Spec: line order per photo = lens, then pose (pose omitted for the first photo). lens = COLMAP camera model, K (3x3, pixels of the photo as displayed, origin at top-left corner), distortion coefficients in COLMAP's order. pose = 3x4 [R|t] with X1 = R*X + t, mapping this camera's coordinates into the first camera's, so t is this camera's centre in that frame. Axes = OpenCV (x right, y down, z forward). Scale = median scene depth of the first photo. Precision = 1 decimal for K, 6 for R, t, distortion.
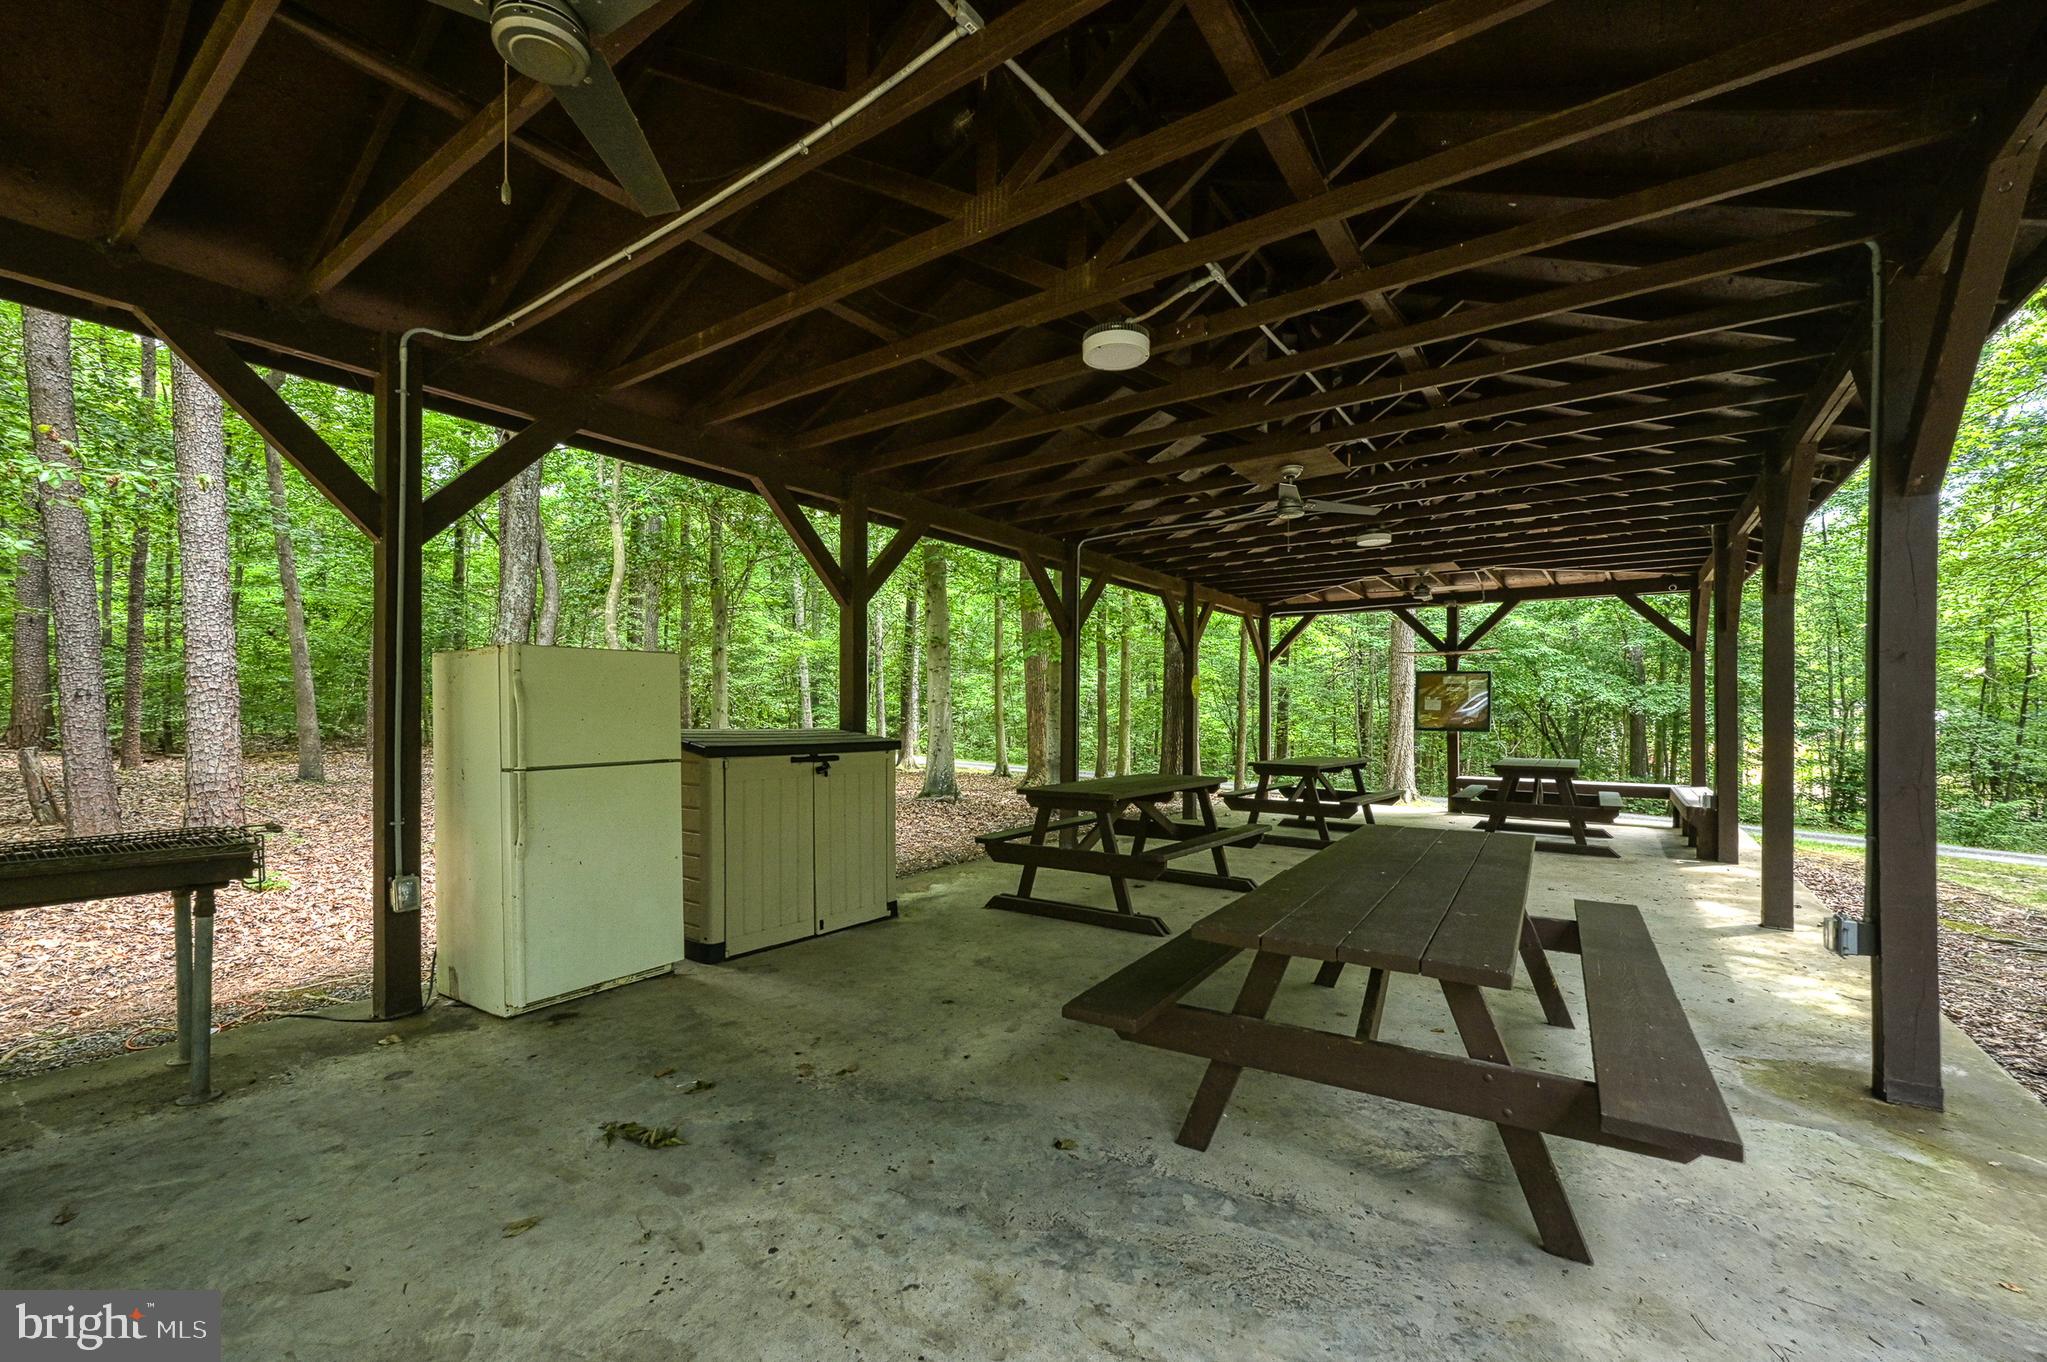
lens RADIAL K [[811.9, 0, 1020.2], [0, 811.9, 703.4], [0, 0, 1]] dist [0.000560, 0.000006]
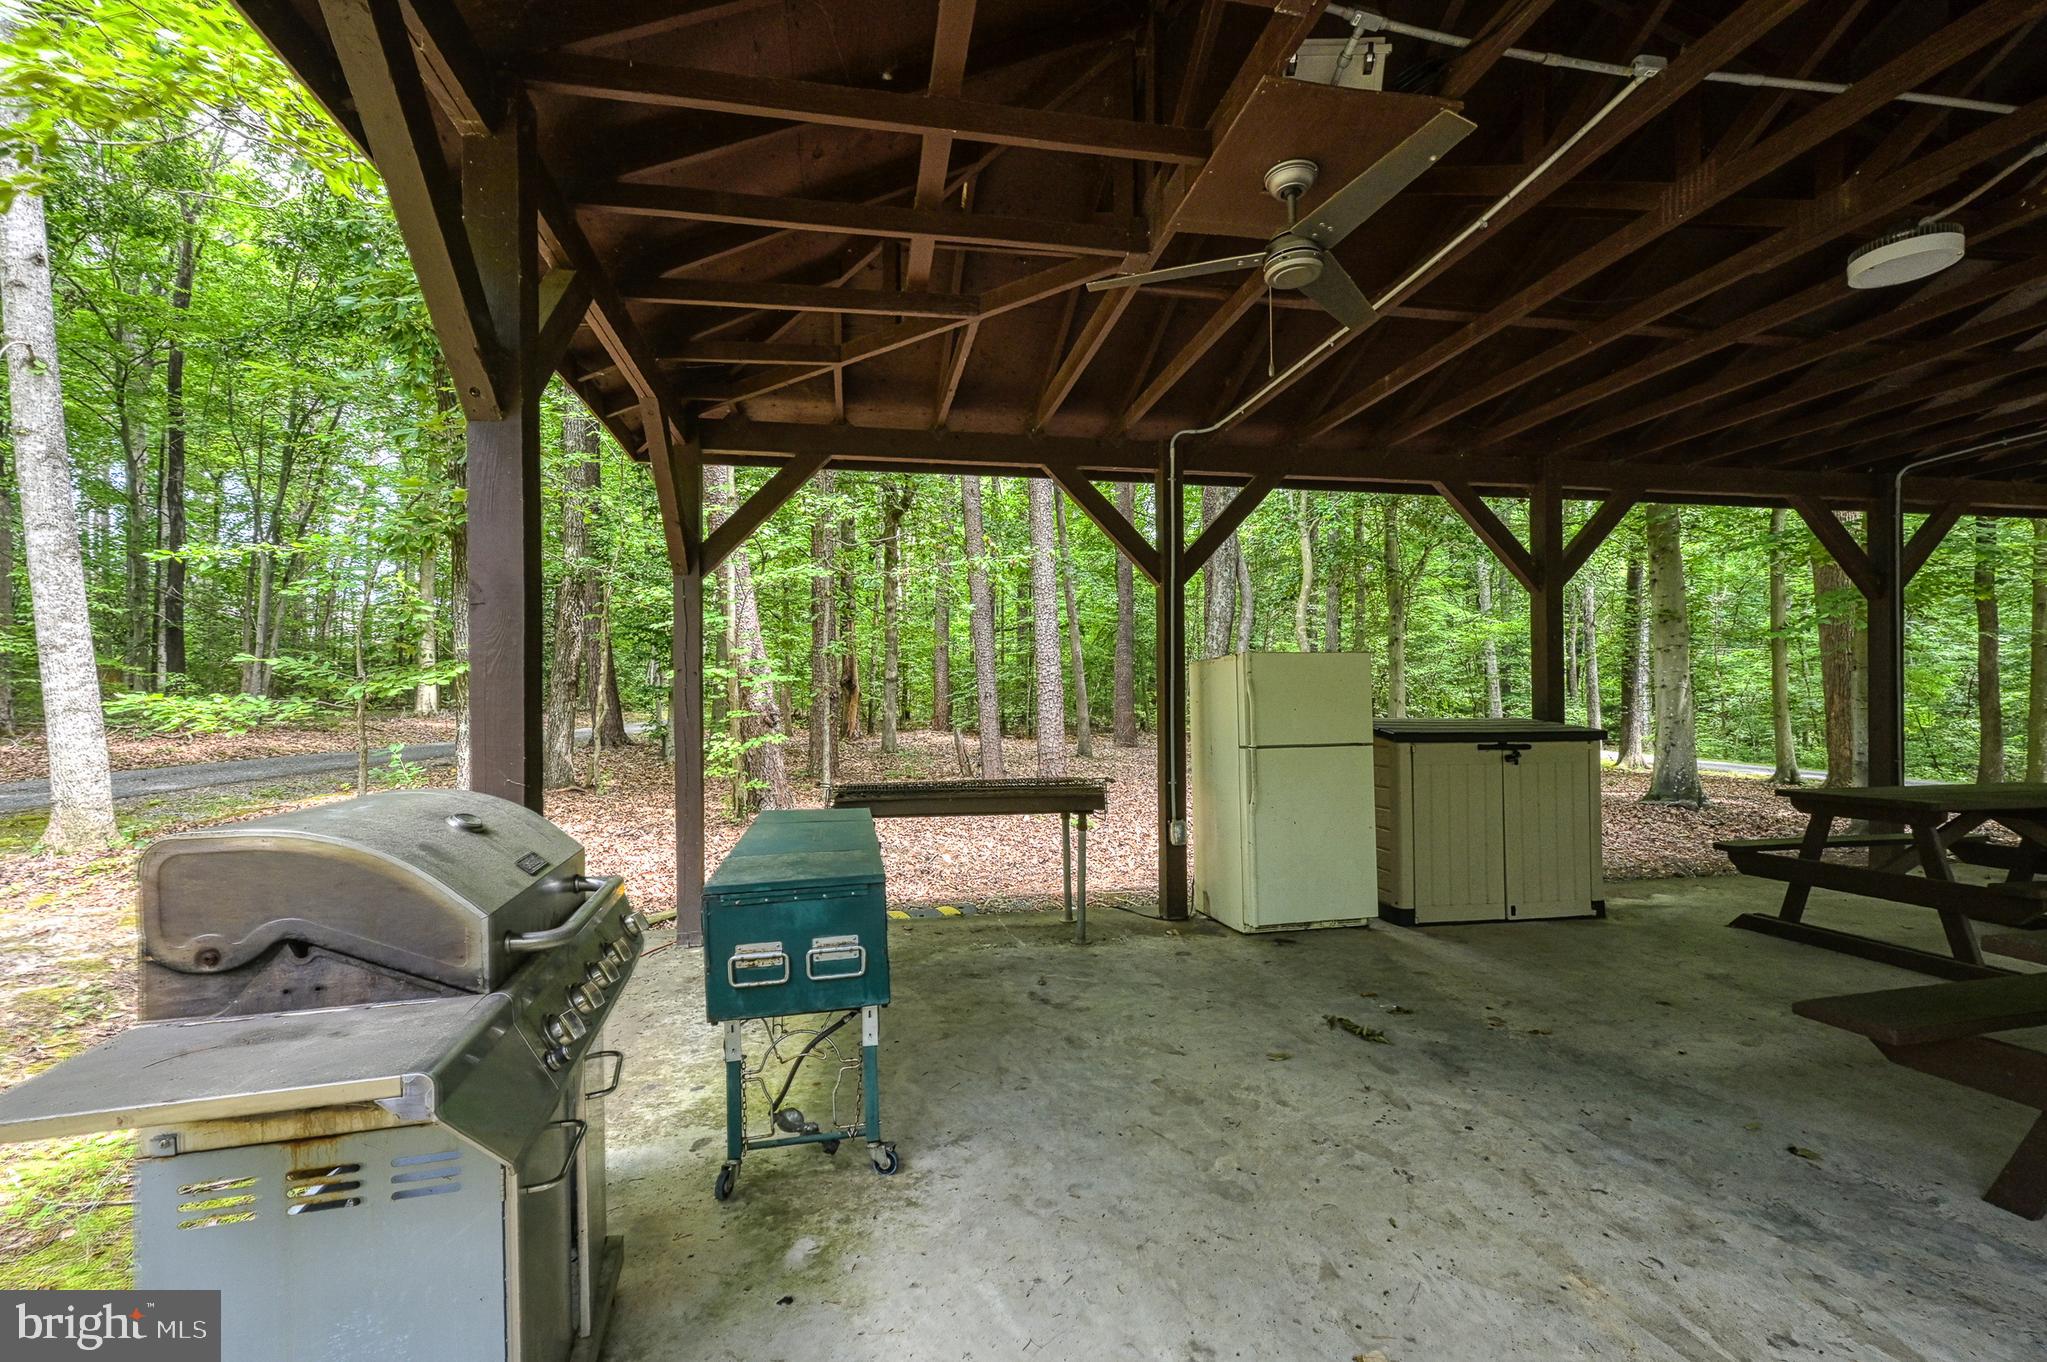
lens RADIAL K [[811.9, 0, 1020.2], [0, 811.9, 703.4], [0, 0, 1]] dist [0.000560, 0.000006]
pose [[0.706313, -0.009343, -0.707838, 0.046951], [0.017432, 0.999839, 0.004197, -0.001614], [0.707685, -0.015303, 0.706362, -0.171859]]
